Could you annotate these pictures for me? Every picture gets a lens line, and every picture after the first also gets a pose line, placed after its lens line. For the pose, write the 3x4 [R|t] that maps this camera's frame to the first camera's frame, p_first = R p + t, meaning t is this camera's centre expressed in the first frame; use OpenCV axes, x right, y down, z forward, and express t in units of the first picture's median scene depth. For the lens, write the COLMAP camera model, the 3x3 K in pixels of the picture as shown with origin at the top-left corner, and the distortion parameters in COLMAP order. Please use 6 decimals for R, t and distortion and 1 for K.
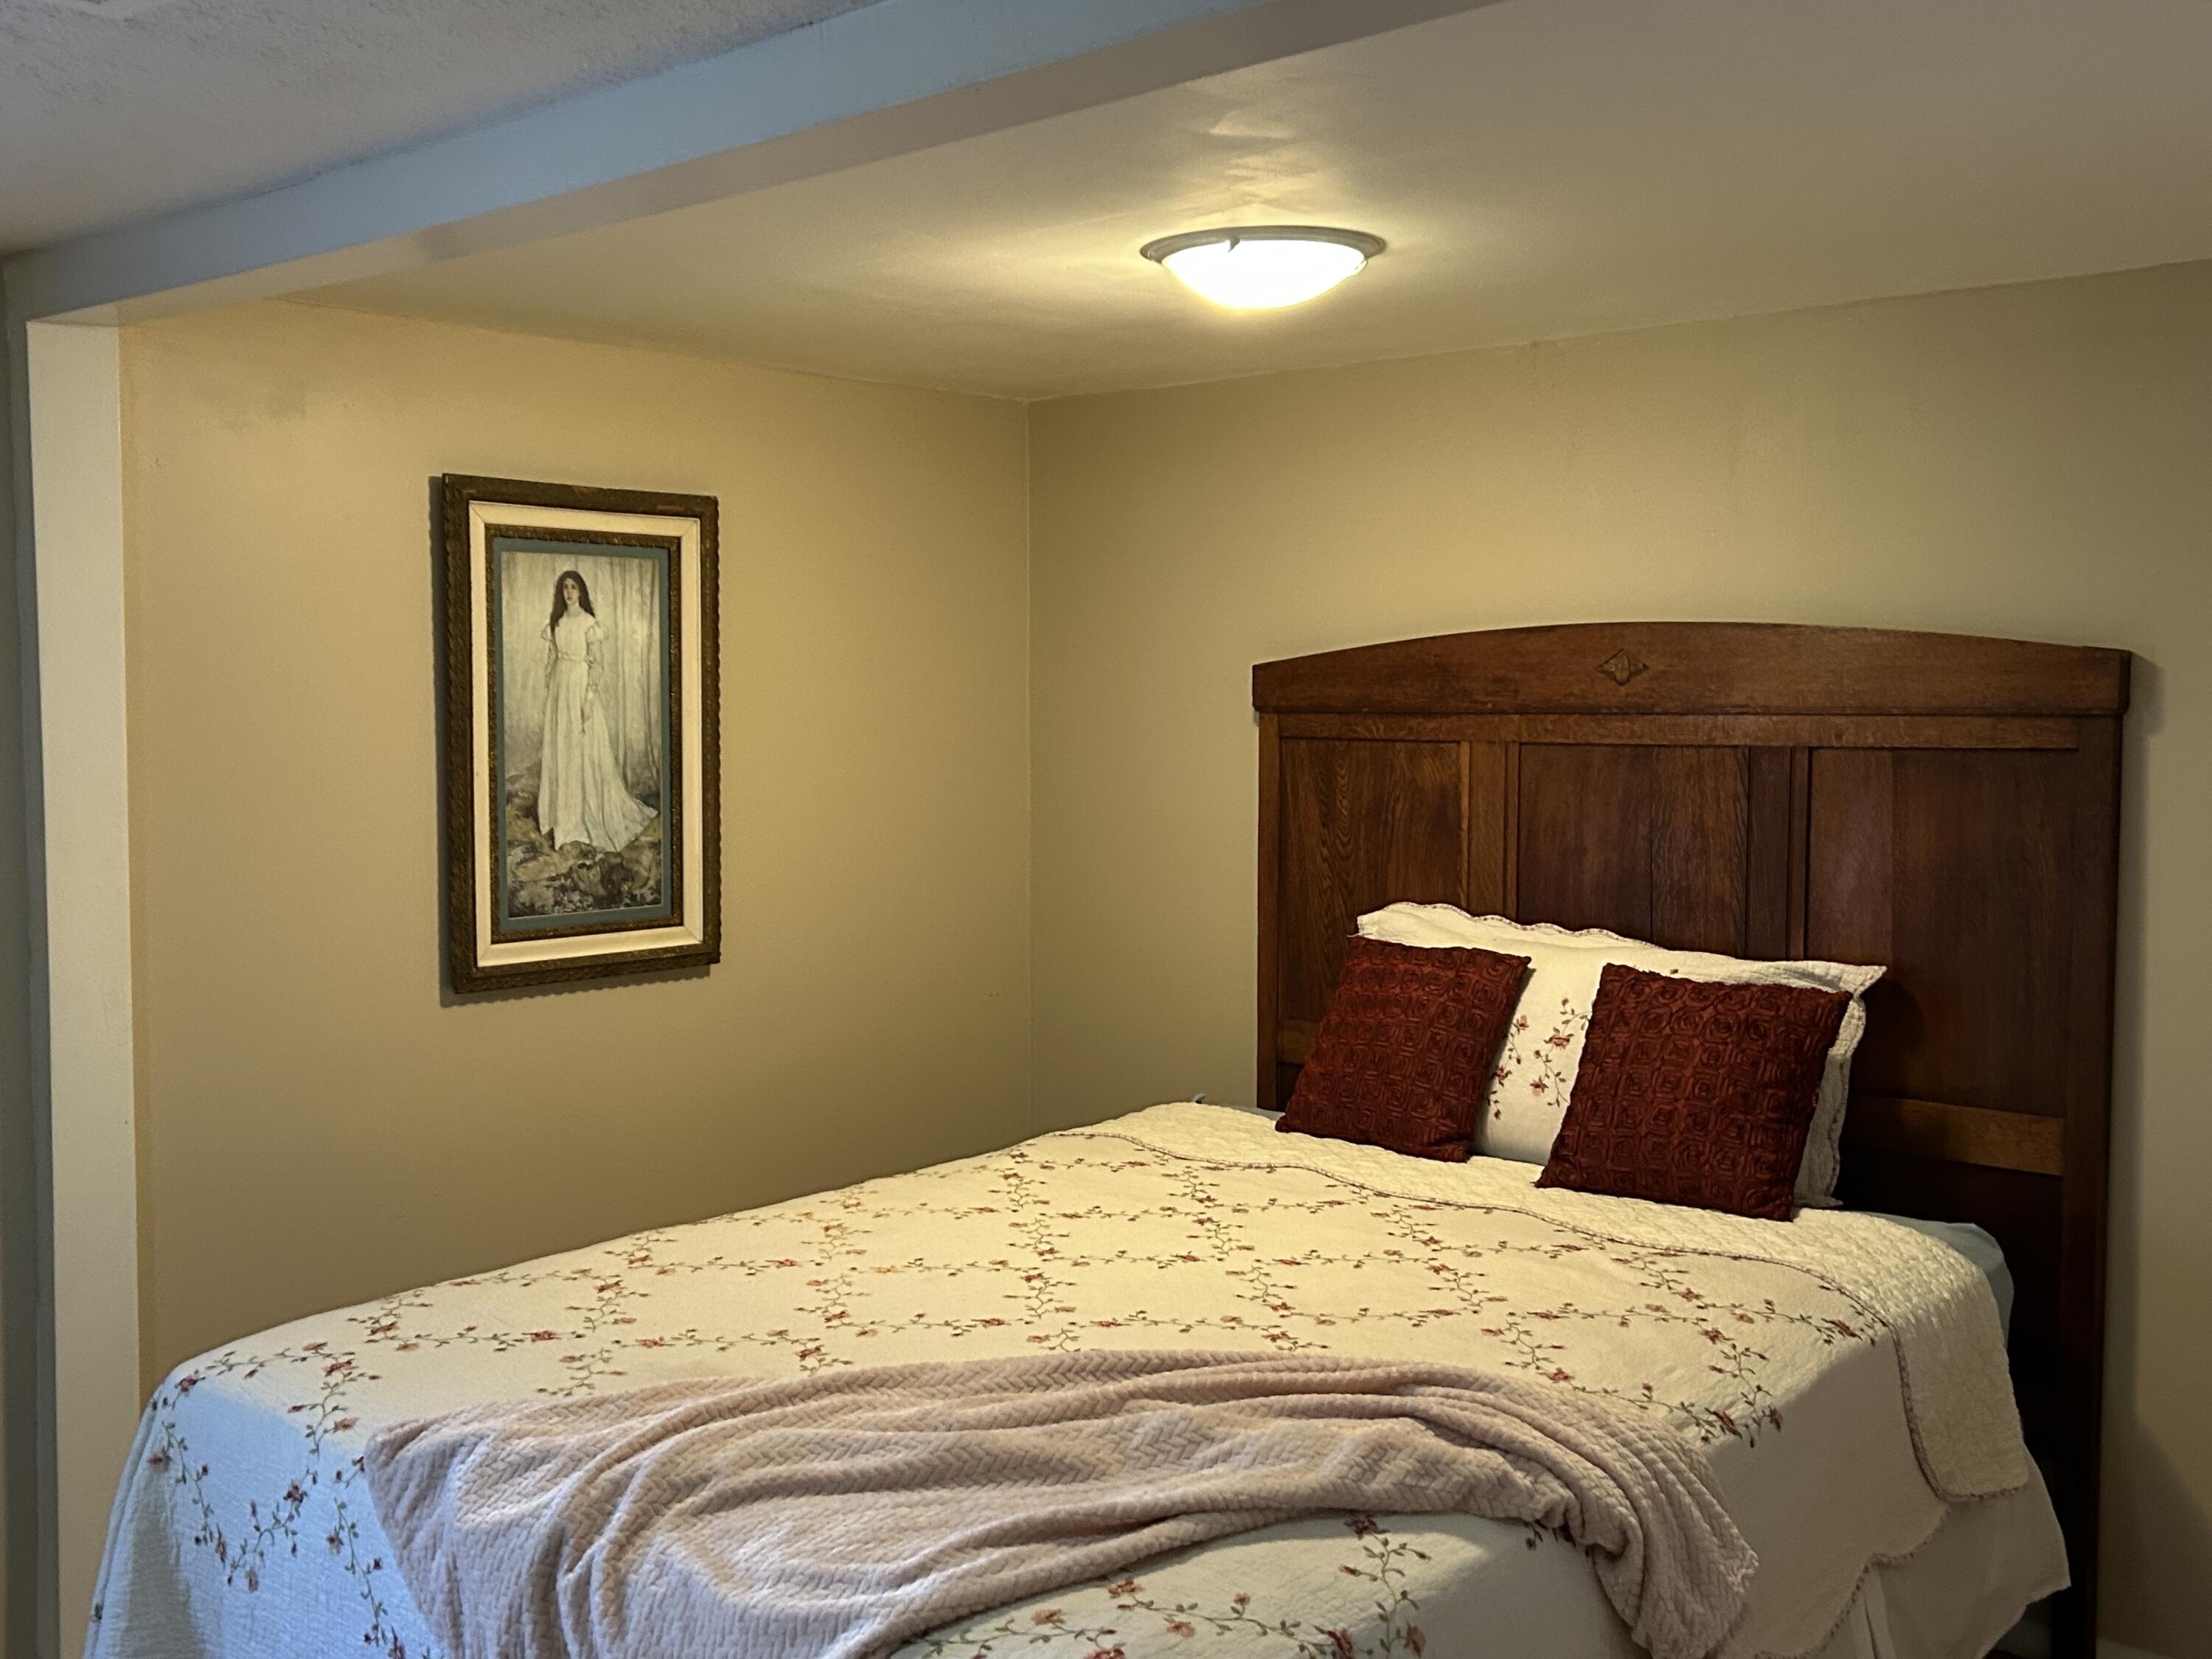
lens RADIAL K [[2194.2, 0, 1113.1], [0, 2194.2, 866.1], [0, 0, 1]] dist [0.015866, 0.005456]
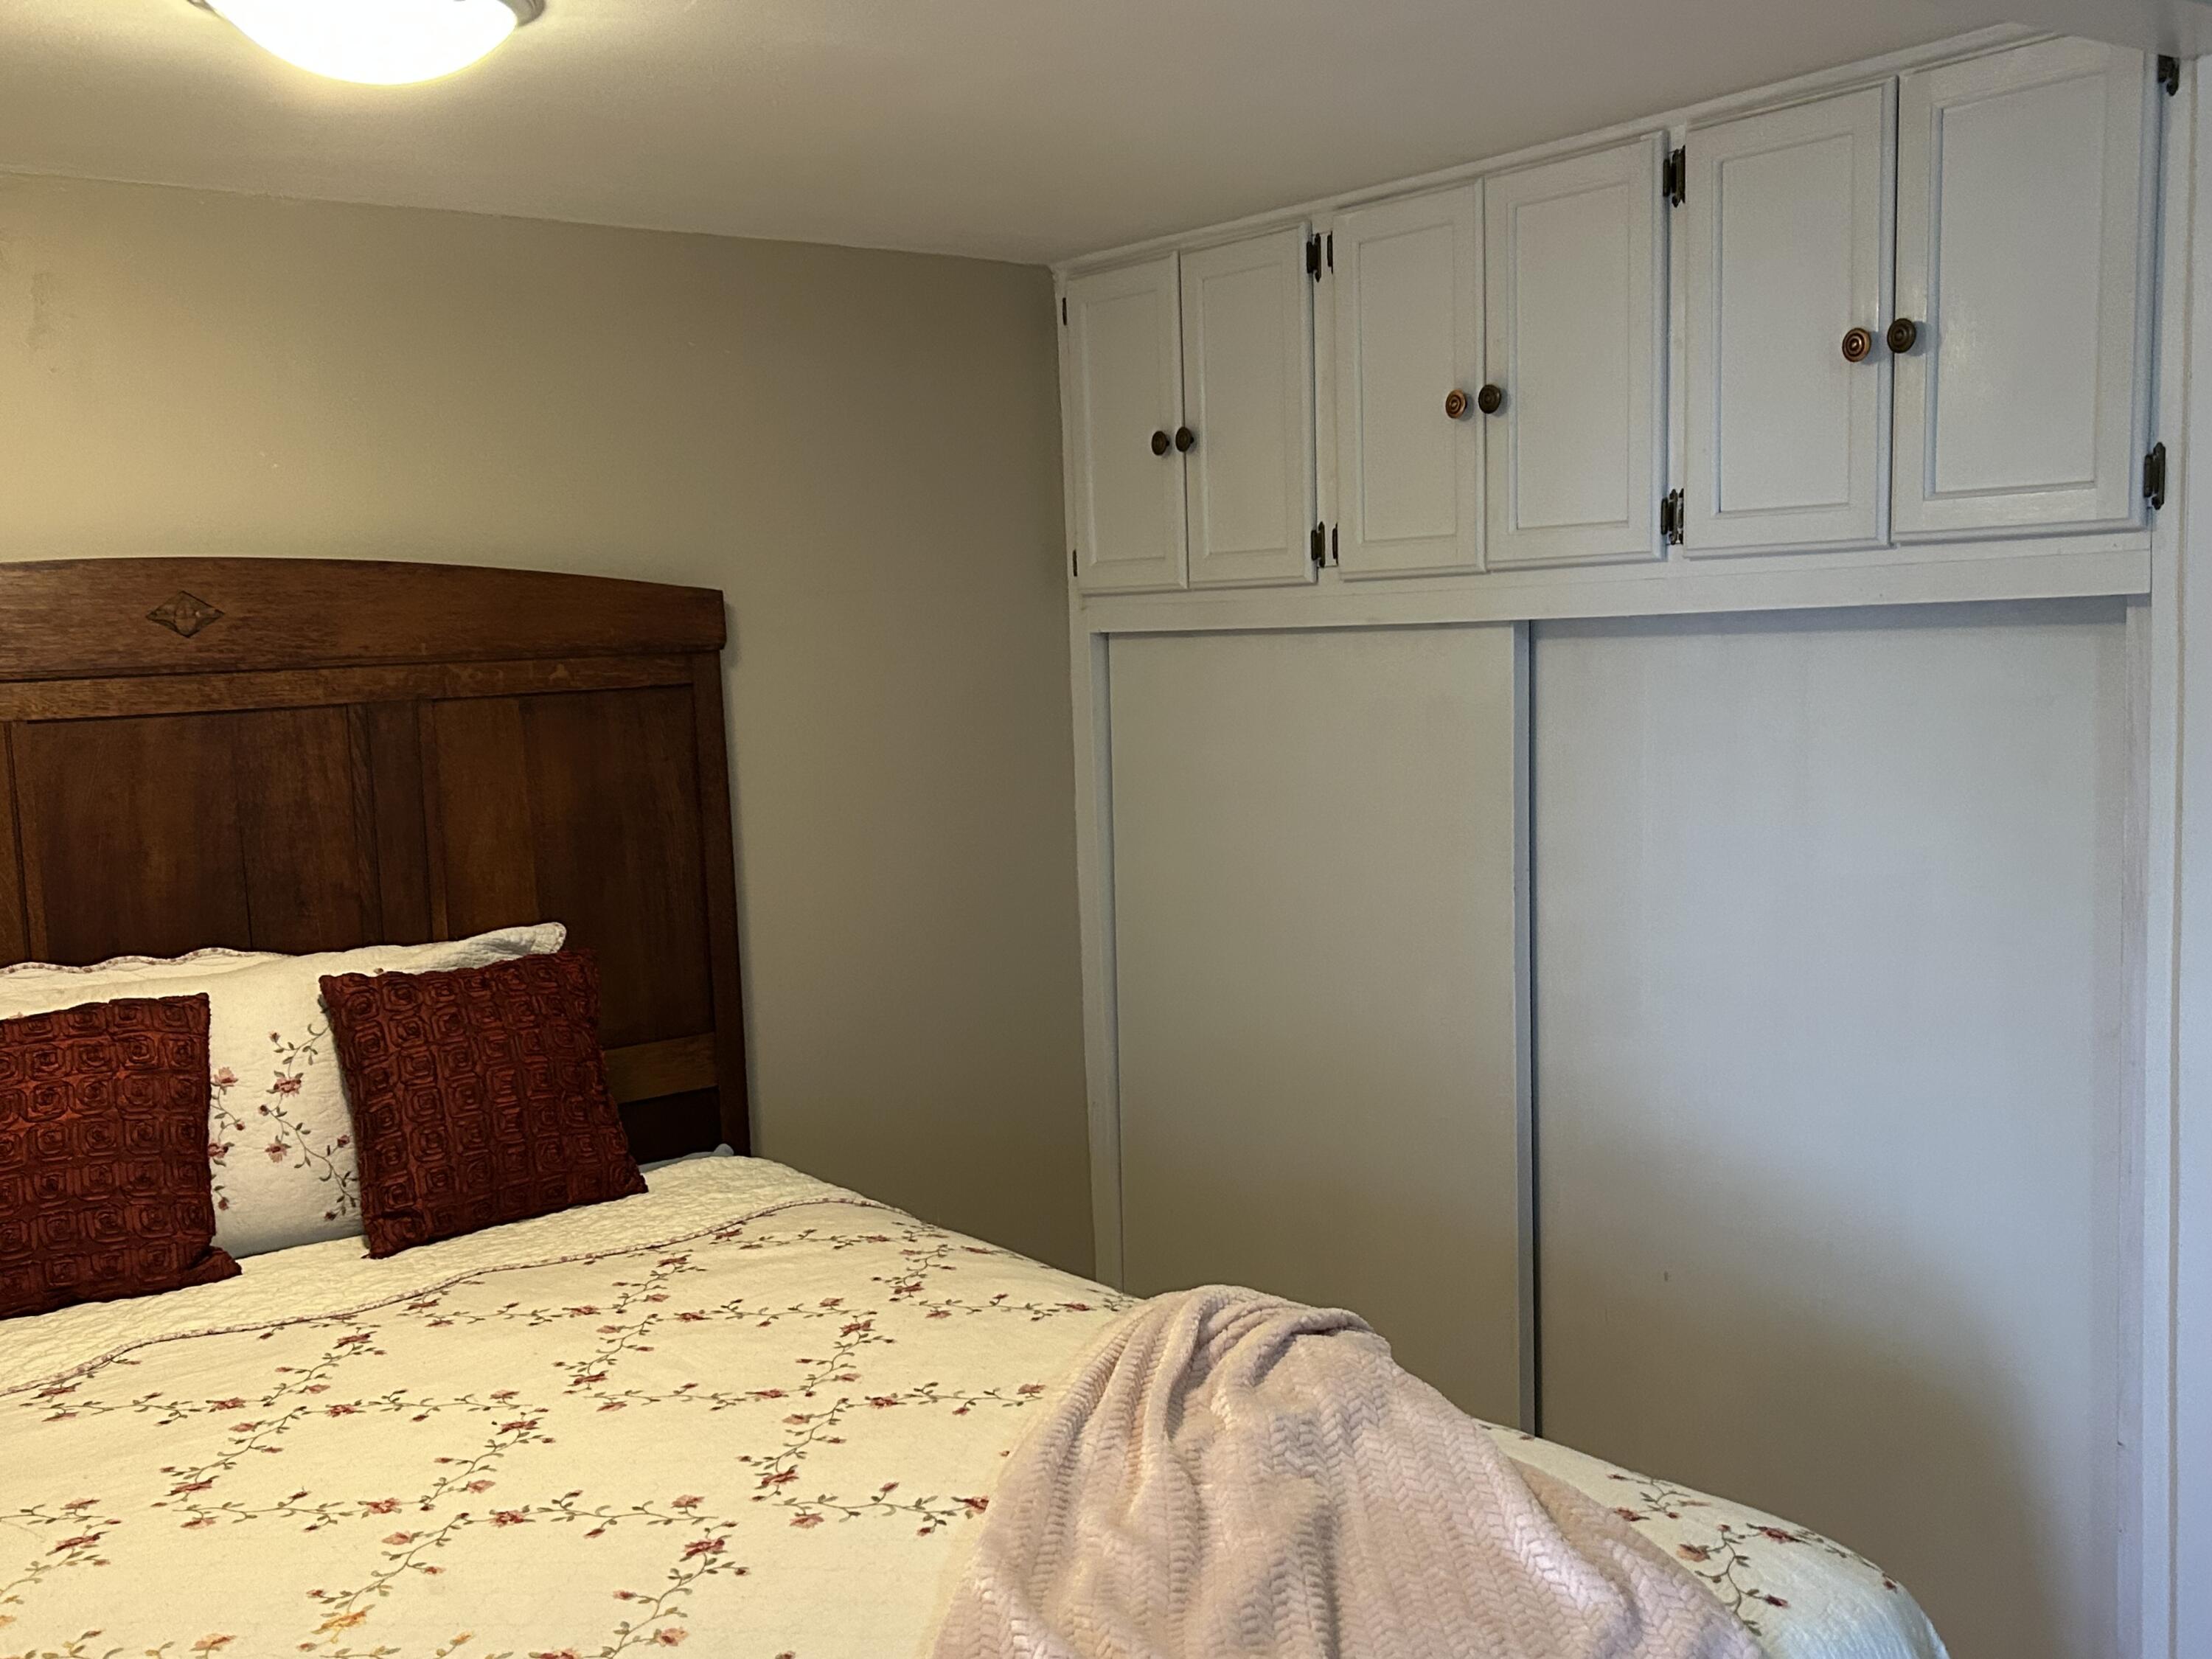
lens RADIAL K [[2194.2, 0, 1113.1], [0, 2194.2, 866.1], [0, 0, 1]] dist [0.015866, 0.005456]
pose [[0.146614, -0.108528, 0.983222, -0.517476], [0.121126, 0.988453, 0.091044, -0.033953], [-0.981750, 0.105746, 0.158067, 0.575455]]
